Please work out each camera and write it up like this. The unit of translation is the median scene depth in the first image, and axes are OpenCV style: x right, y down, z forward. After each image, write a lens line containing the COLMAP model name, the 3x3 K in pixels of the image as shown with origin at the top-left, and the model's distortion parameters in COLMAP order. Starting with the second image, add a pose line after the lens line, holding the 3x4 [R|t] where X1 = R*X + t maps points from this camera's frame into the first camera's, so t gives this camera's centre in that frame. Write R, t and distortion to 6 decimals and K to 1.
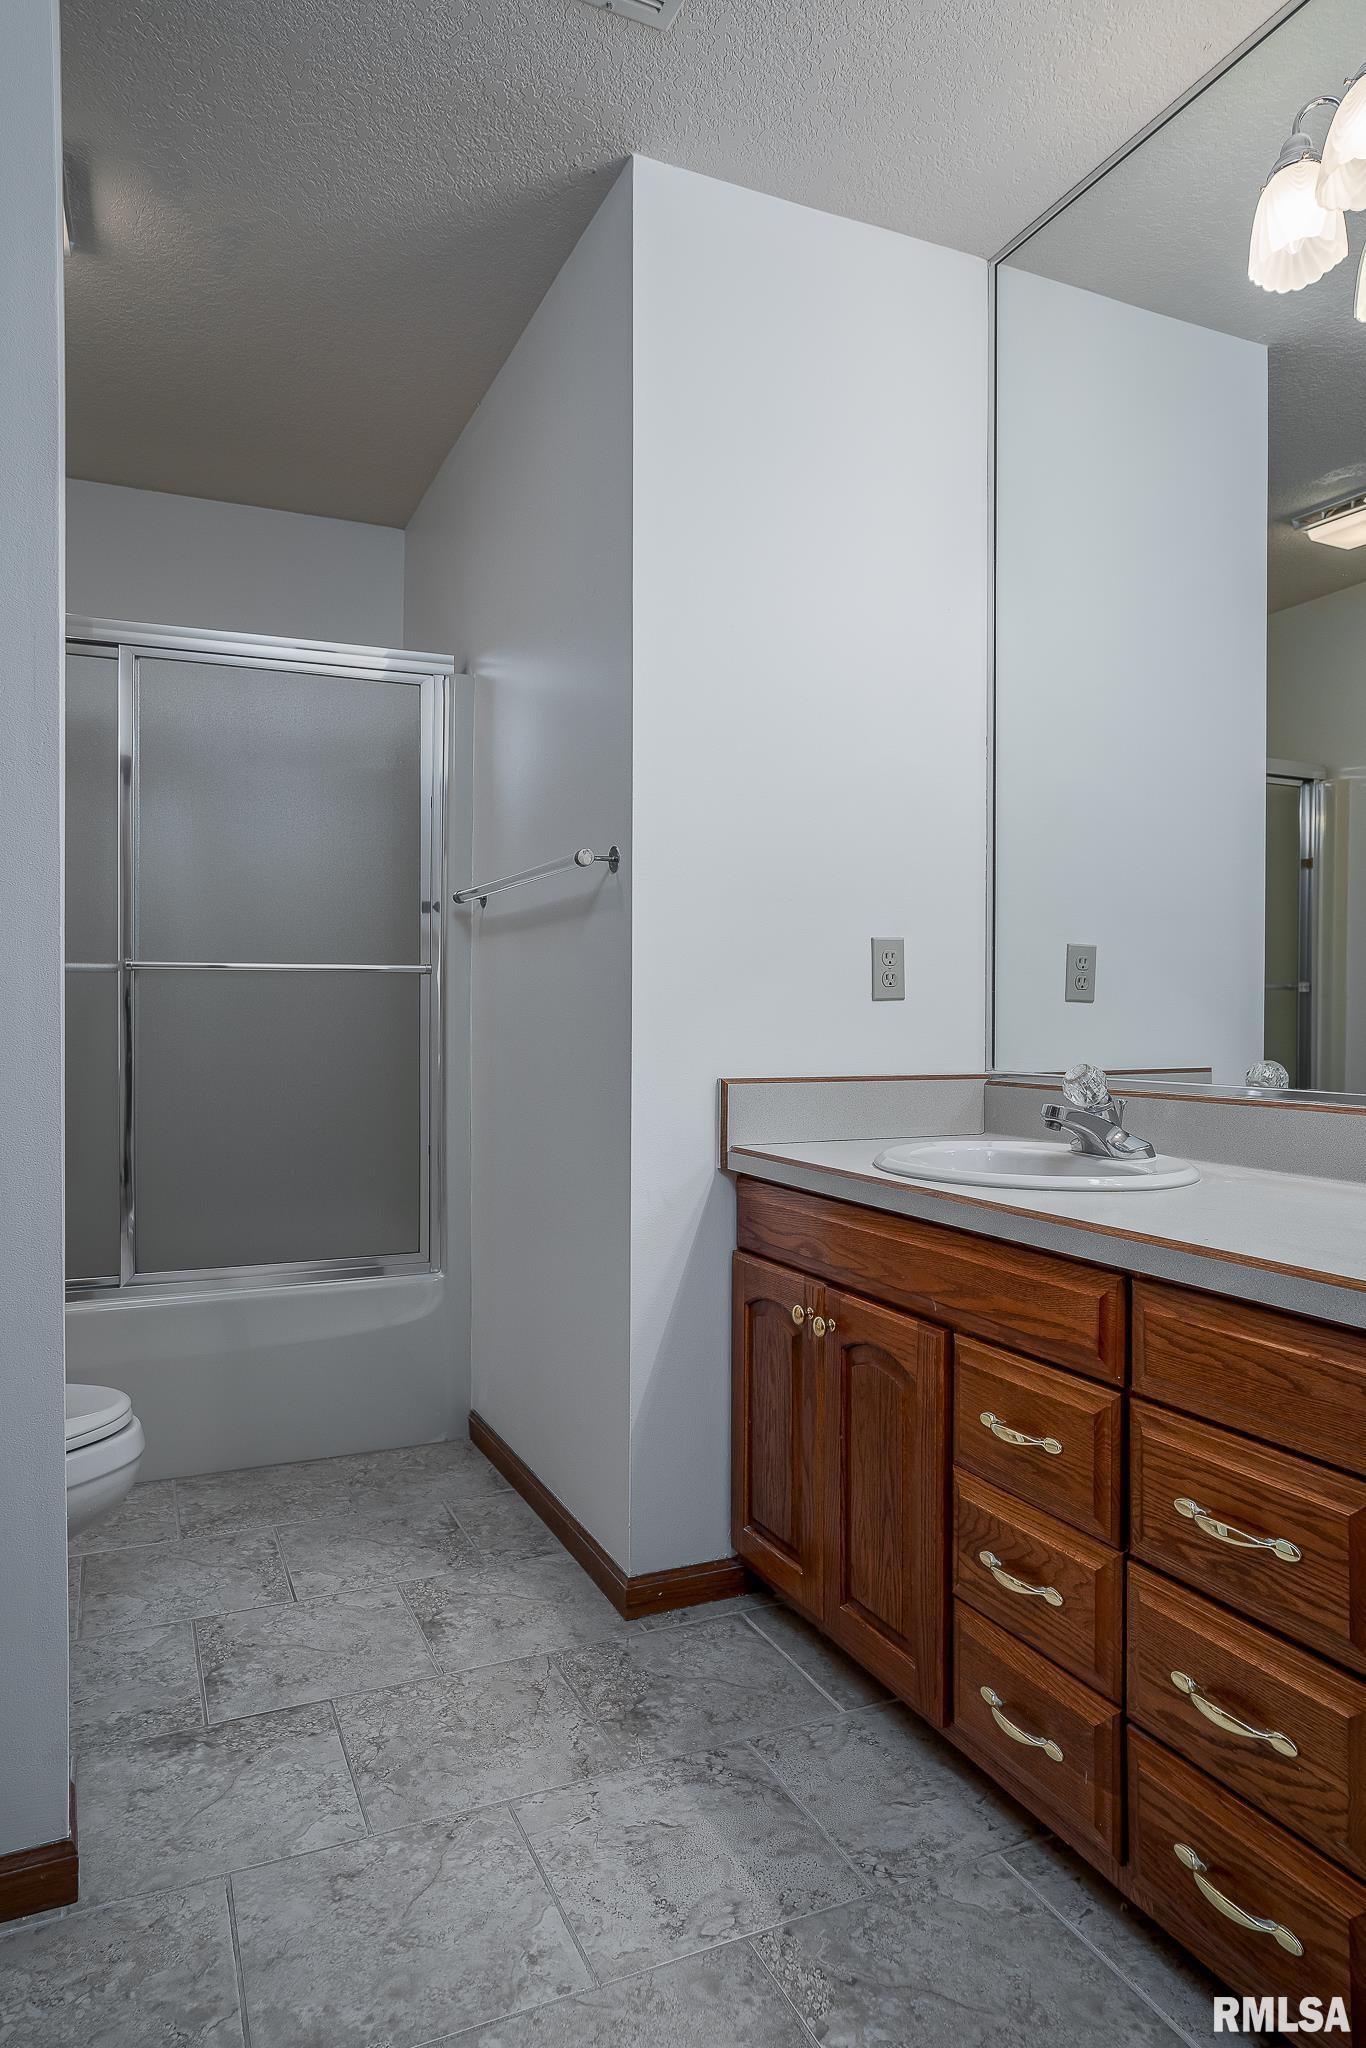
lens RADIAL K [[1195.9, 0, 683.0], [0, 1195.9, 1024.0], [0, 0, 1]] dist [-0.030332, 0.001732]
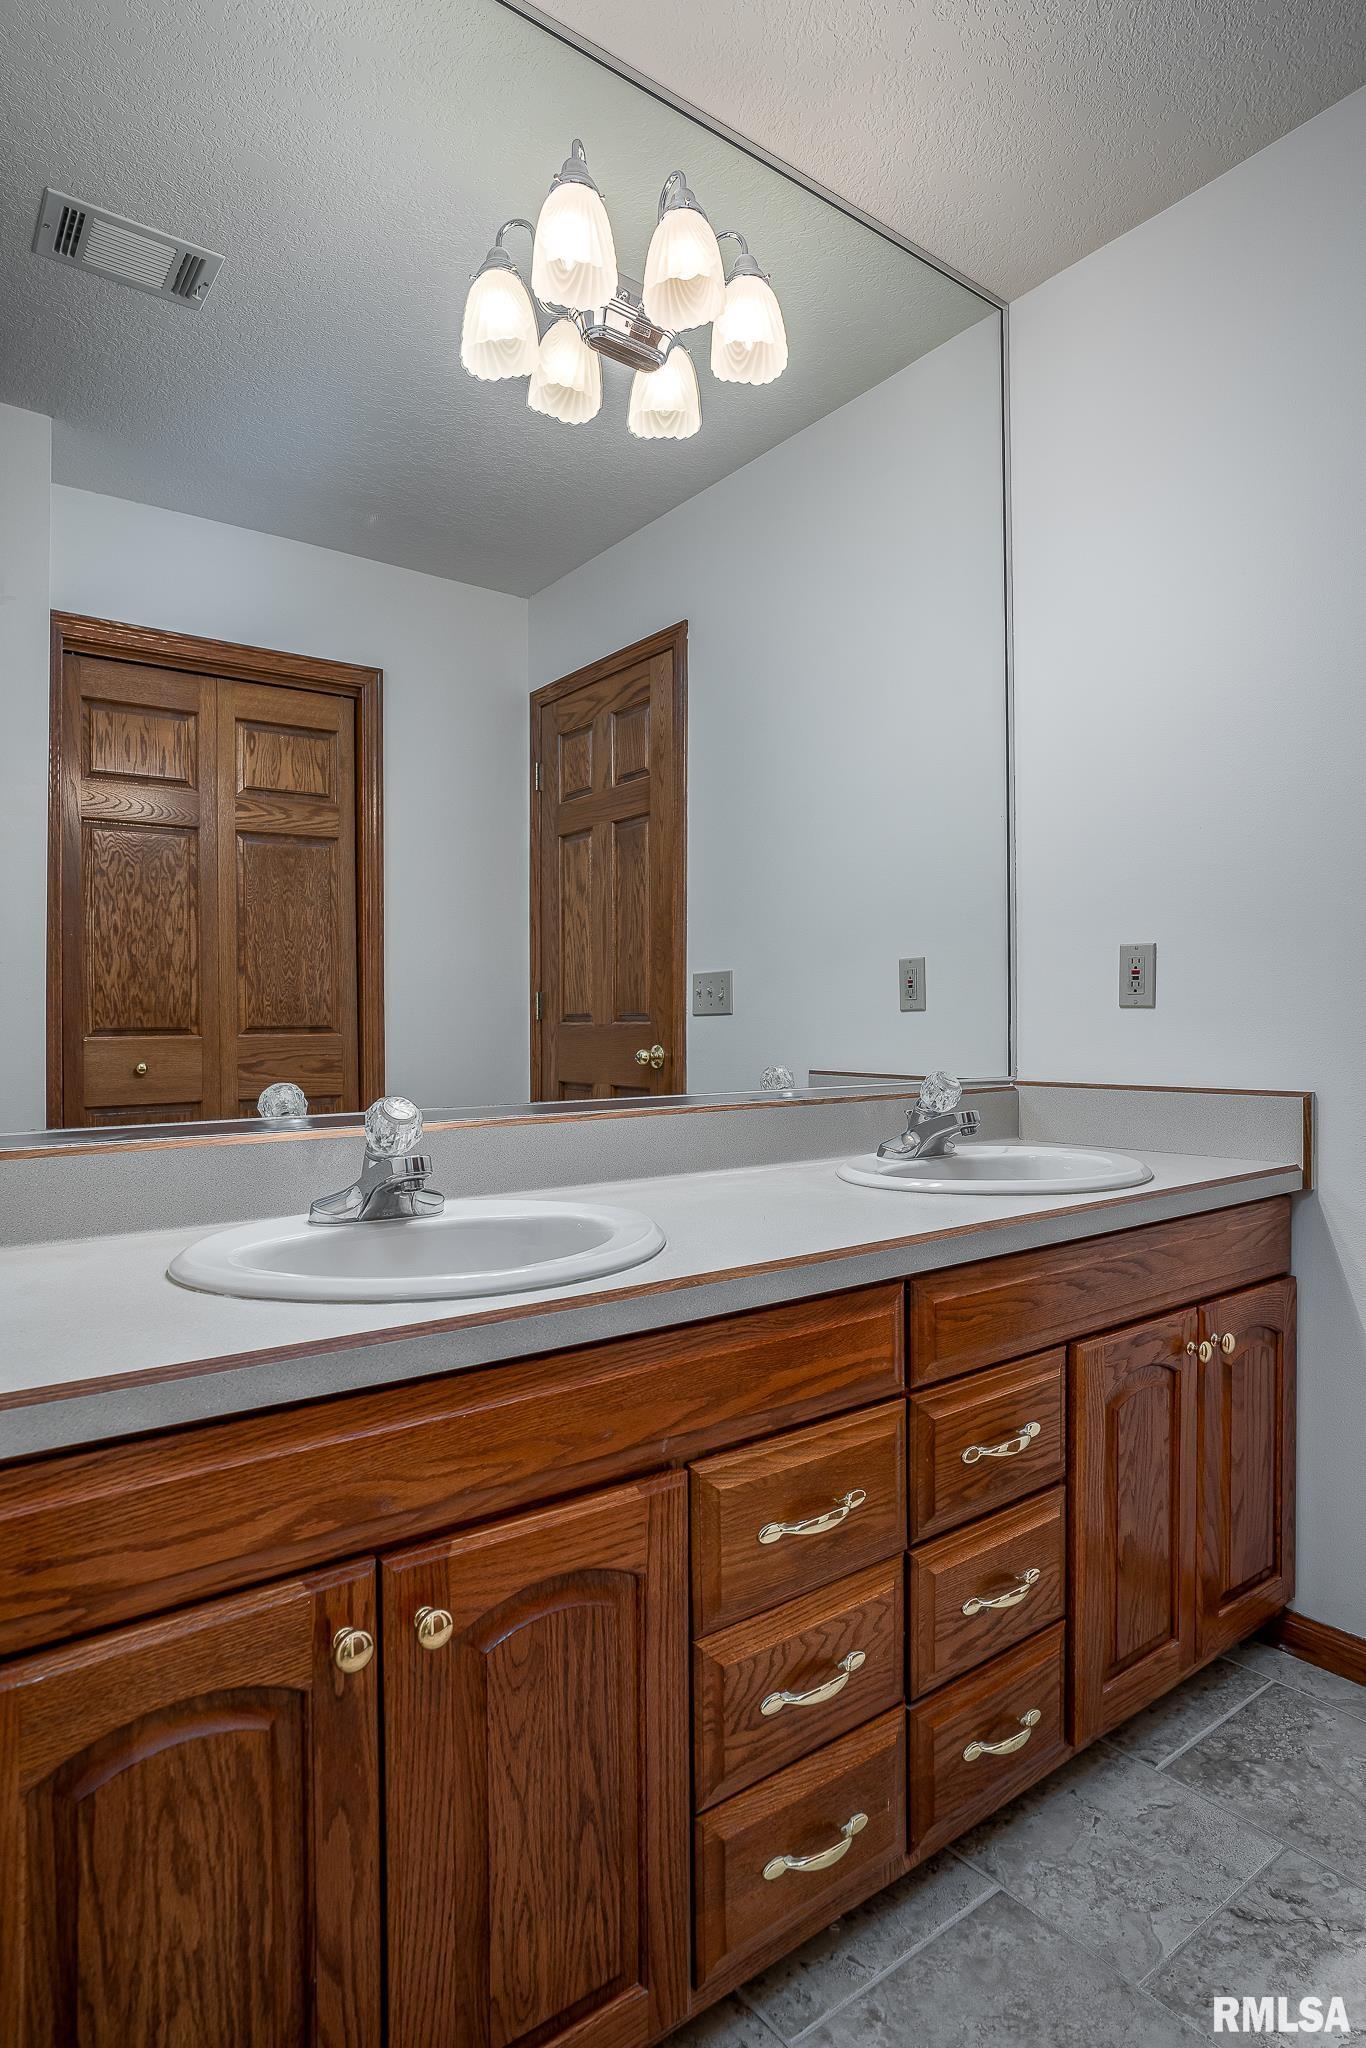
lens RADIAL K [[1102.4, 0, 683.0], [0, 1102.4, 1024.0], [0, 0, 1]] dist [-0.064649, 0.028292]
pose [[-0.205145, 0.009273, 0.978688, -0.470073], [0.014156, 0.999879, -0.006507, -0.005942], [-0.978629, 0.012519, -0.205252, 1.257761]]
